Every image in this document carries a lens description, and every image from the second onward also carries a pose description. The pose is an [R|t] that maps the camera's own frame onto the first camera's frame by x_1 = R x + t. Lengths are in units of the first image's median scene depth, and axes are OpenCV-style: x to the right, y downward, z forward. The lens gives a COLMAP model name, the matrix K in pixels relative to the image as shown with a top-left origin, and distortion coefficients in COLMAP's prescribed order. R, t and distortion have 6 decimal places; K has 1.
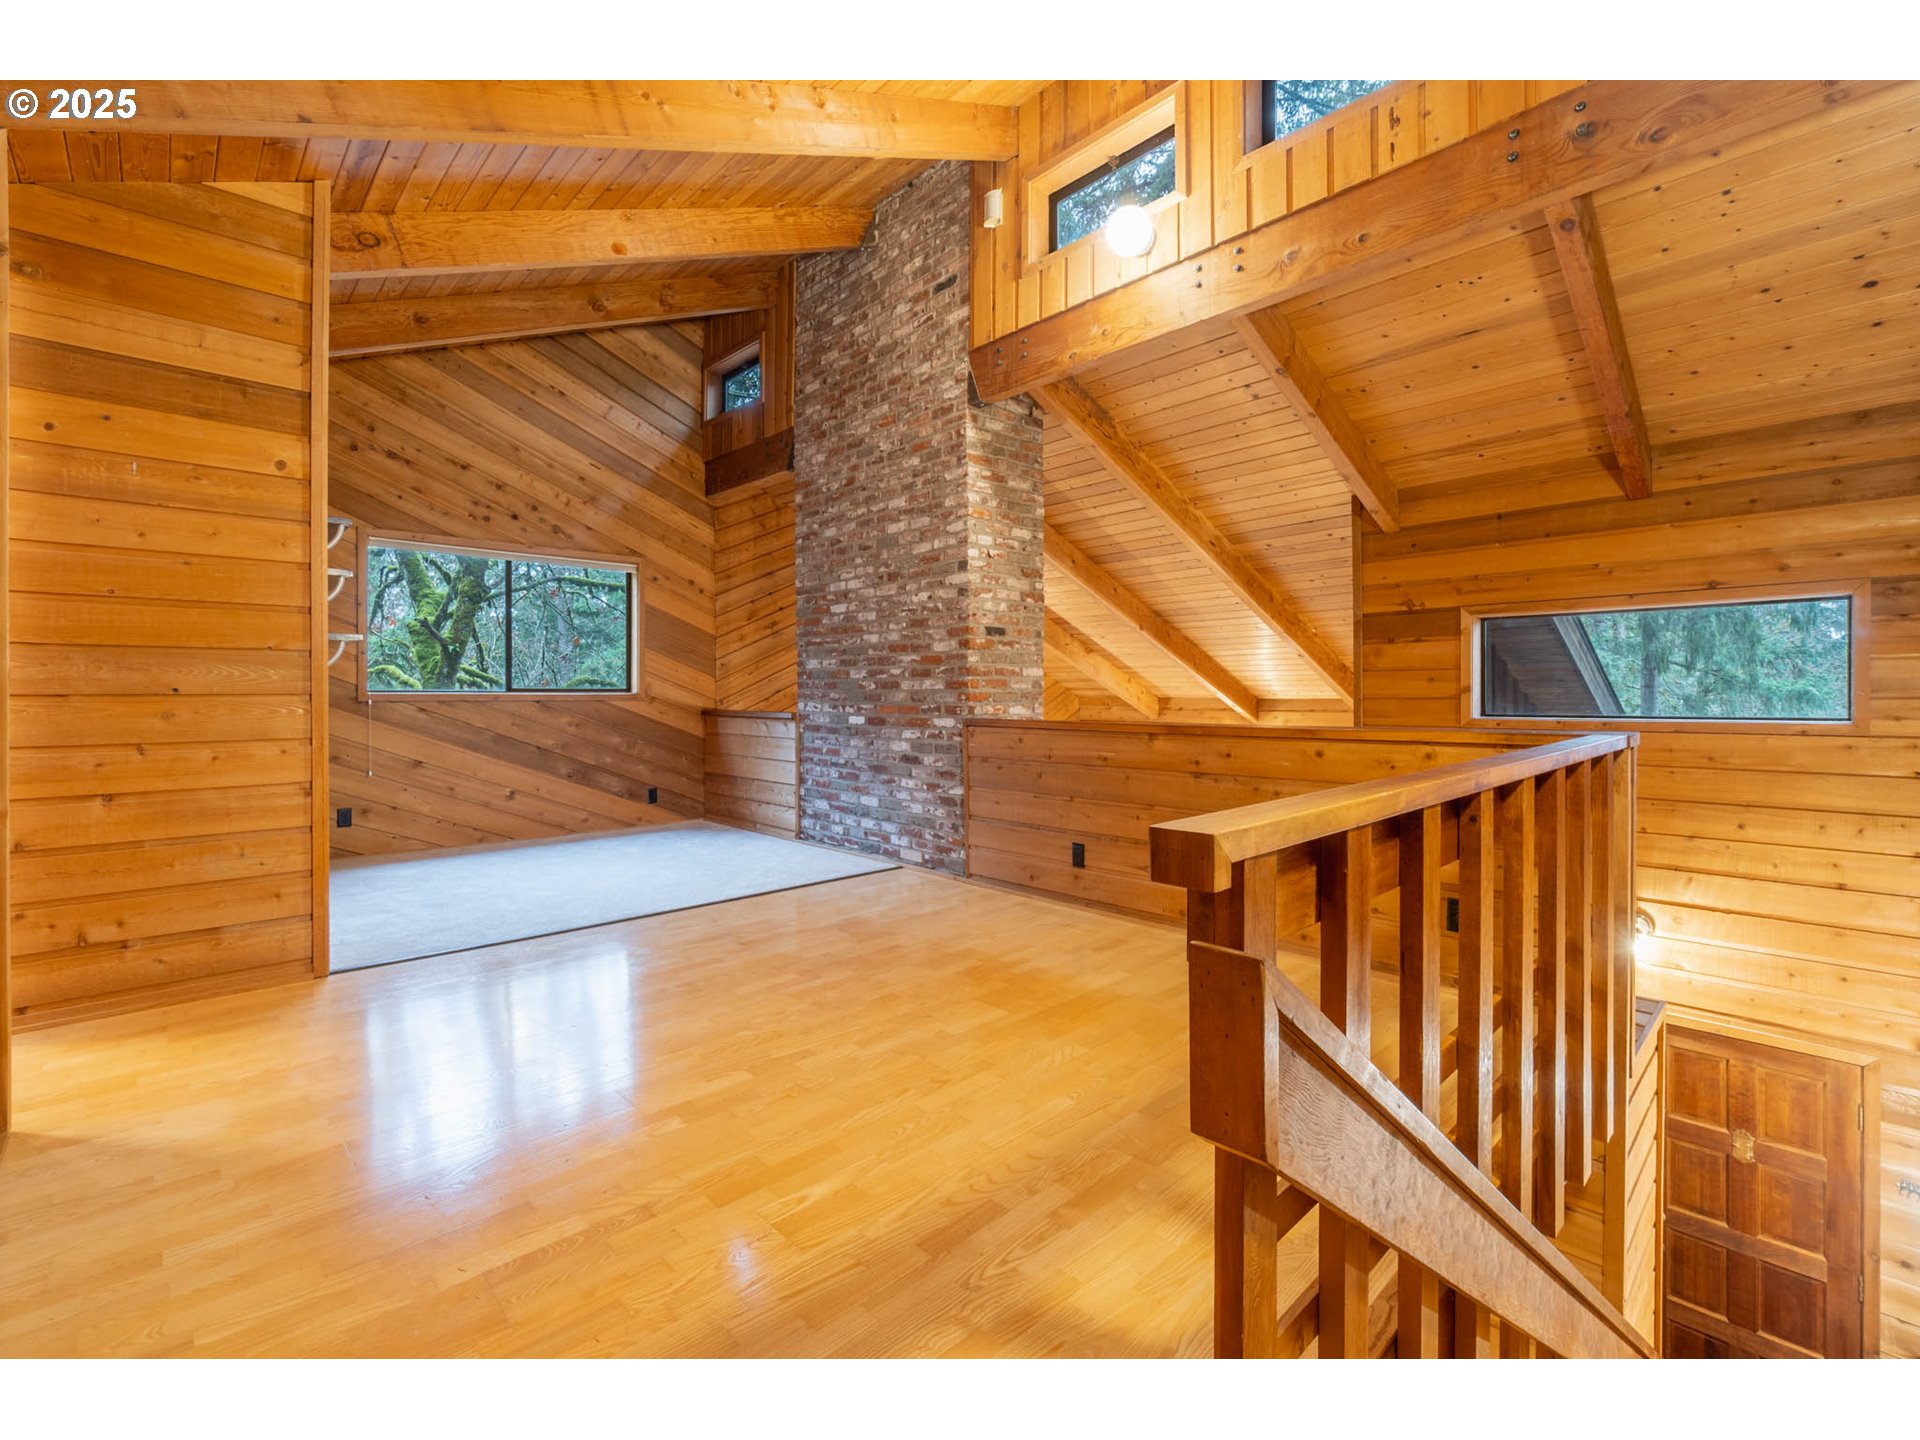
lens RADIAL K [[852.0, 0, 960.0], [0, 852.0, 720.0], [0, 0, 1]] dist [-0.001689, -0.000882]
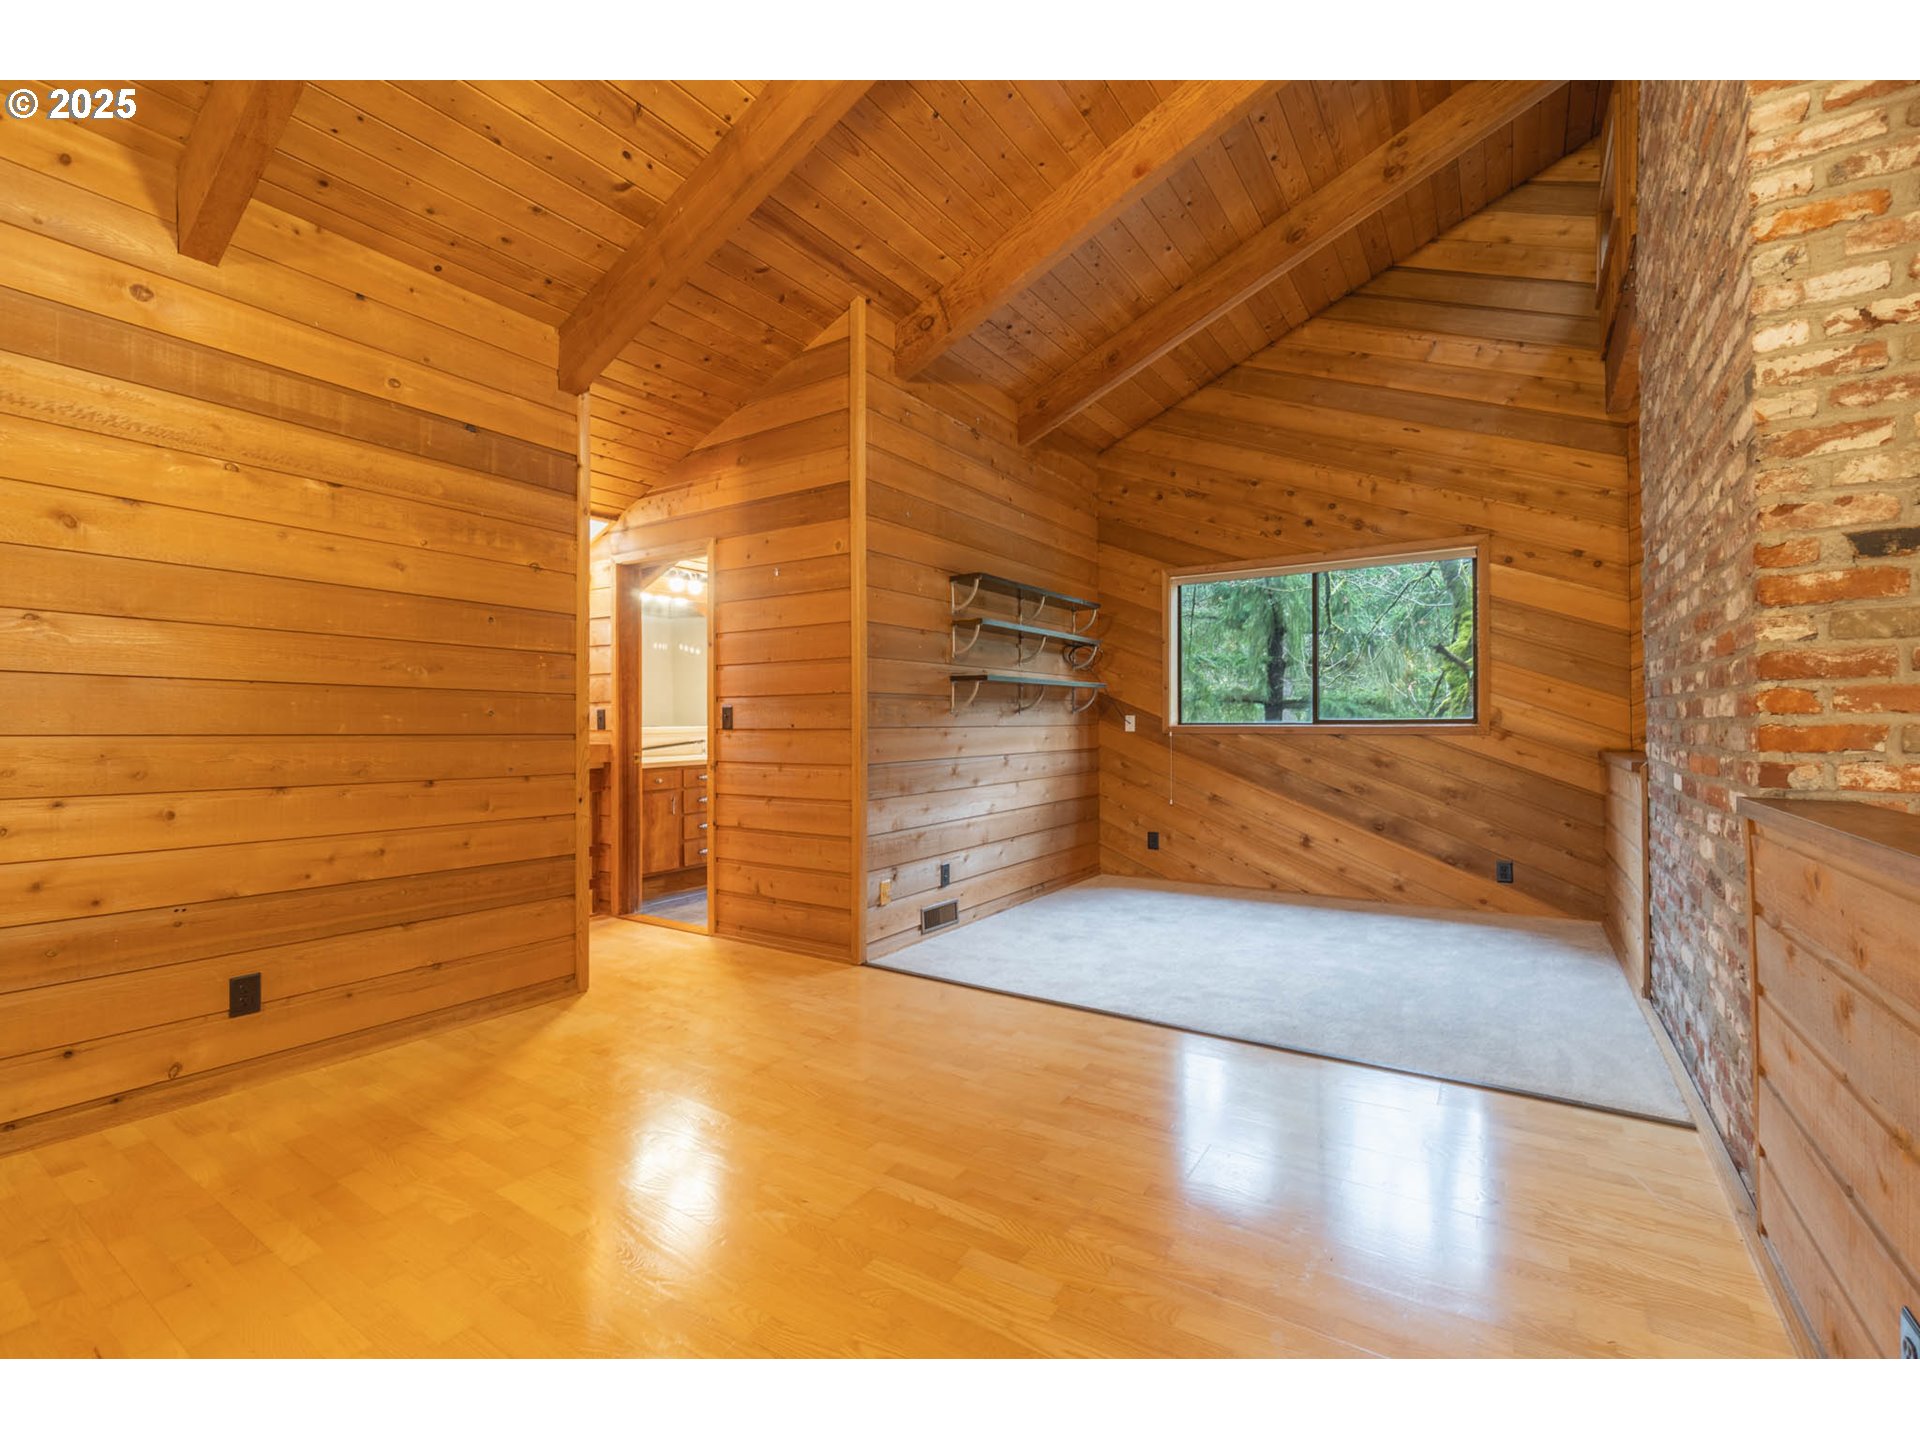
lens RADIAL K [[827.1, 0, 961.2], [0, 827.1, 730.7], [0, 0, 1]] dist [-0.002463, 0.000070]
pose [[0.221767, 0.006589, -0.975078, 0.272930], [-0.026442, 0.999650, 0.000741, -0.020958], [0.974741, 0.025618, 0.221863, 0.576798]]
